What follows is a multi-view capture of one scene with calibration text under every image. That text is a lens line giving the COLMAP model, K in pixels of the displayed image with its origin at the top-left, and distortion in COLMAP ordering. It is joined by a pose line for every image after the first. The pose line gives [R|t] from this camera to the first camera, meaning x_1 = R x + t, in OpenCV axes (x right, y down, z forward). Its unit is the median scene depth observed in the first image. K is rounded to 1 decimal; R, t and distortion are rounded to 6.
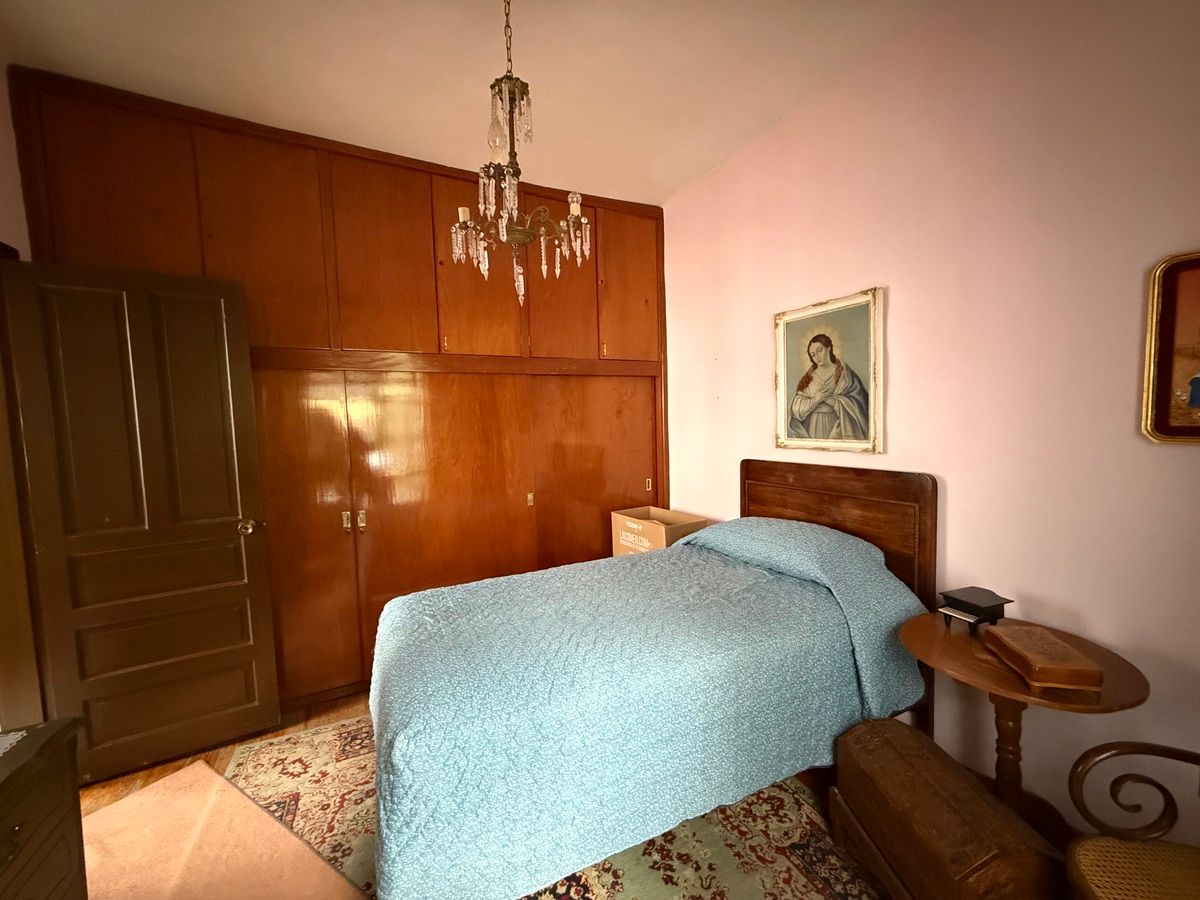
lens RADIAL K [[475.5, 0, 600.0], [0, 475.5, 450.0], [0, 0, 1]] dist [0.001408, 0.000135]
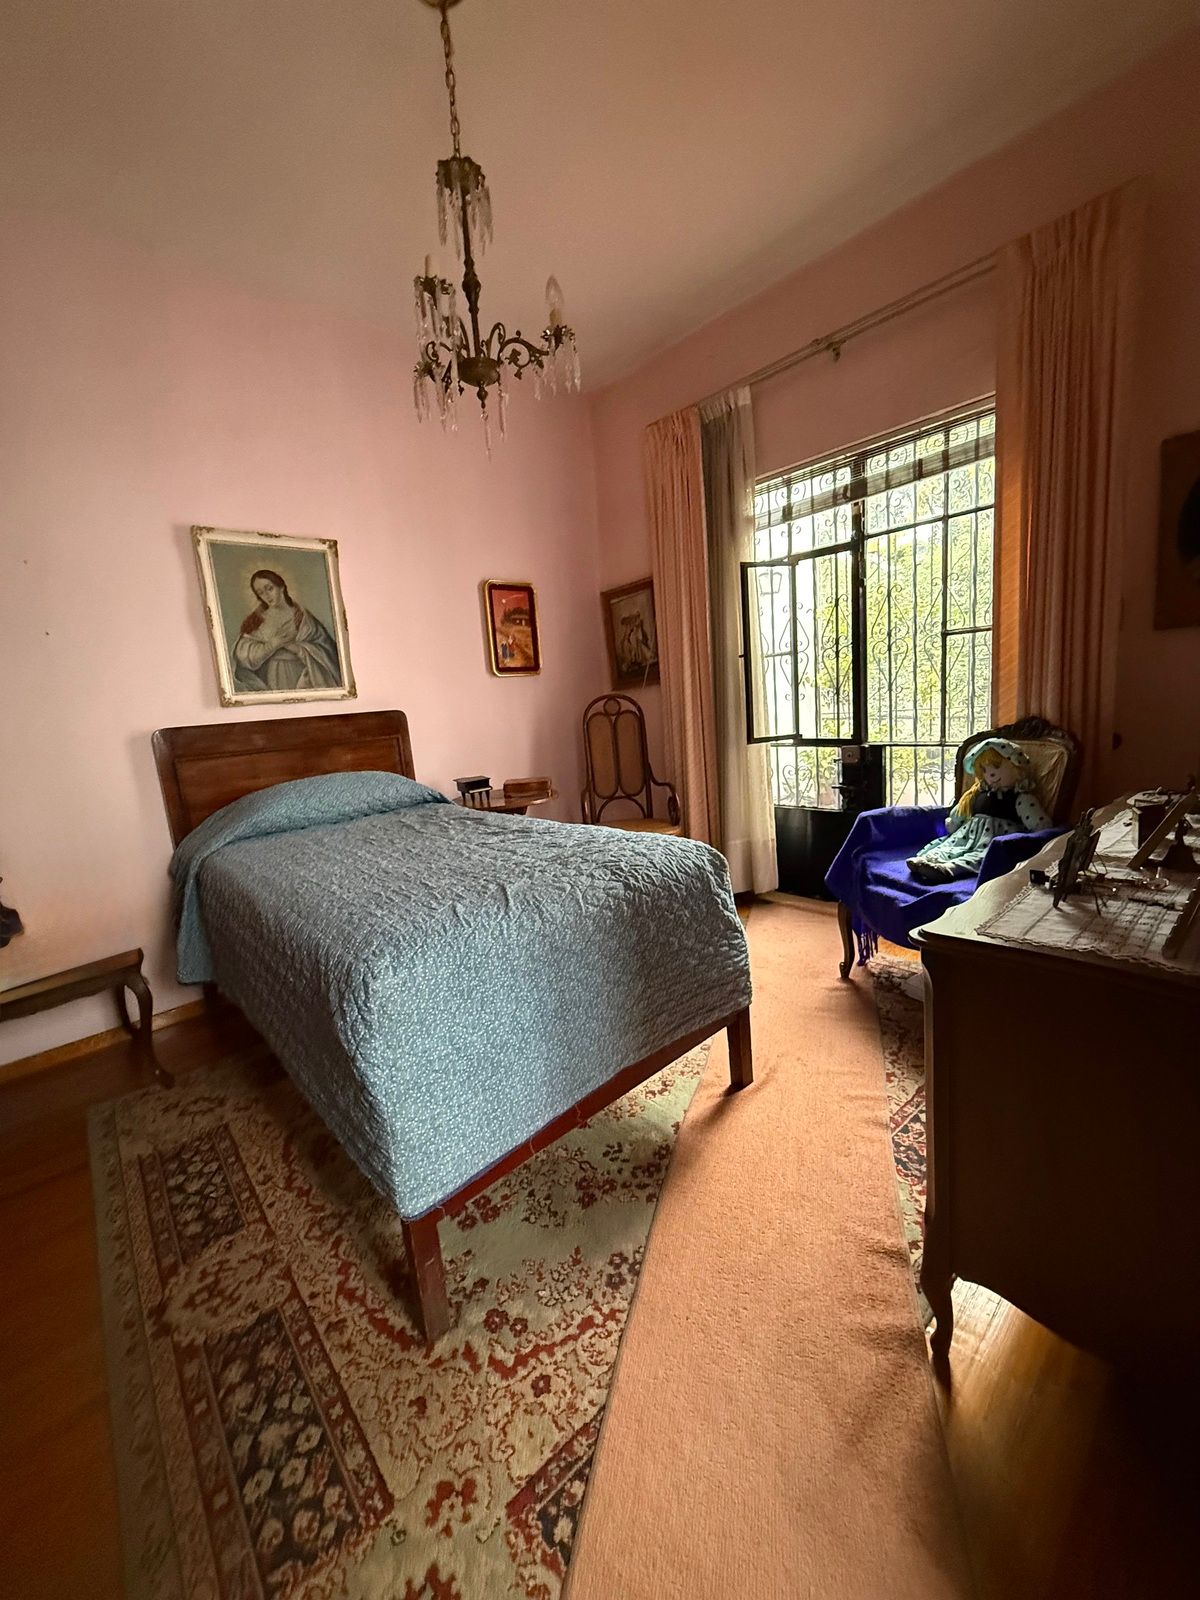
lens RADIAL K [[634.0, 0, 600.0], [0, 634.0, 800.0], [0, 0, 1]] dist [0.001408, 0.000135]
pose [[-0.262870, -0.100567, 0.959576, -0.895792], [0.154631, 0.977306, 0.144785, 0.101920], [-0.952359, 0.186440, -0.241354, 0.793720]]
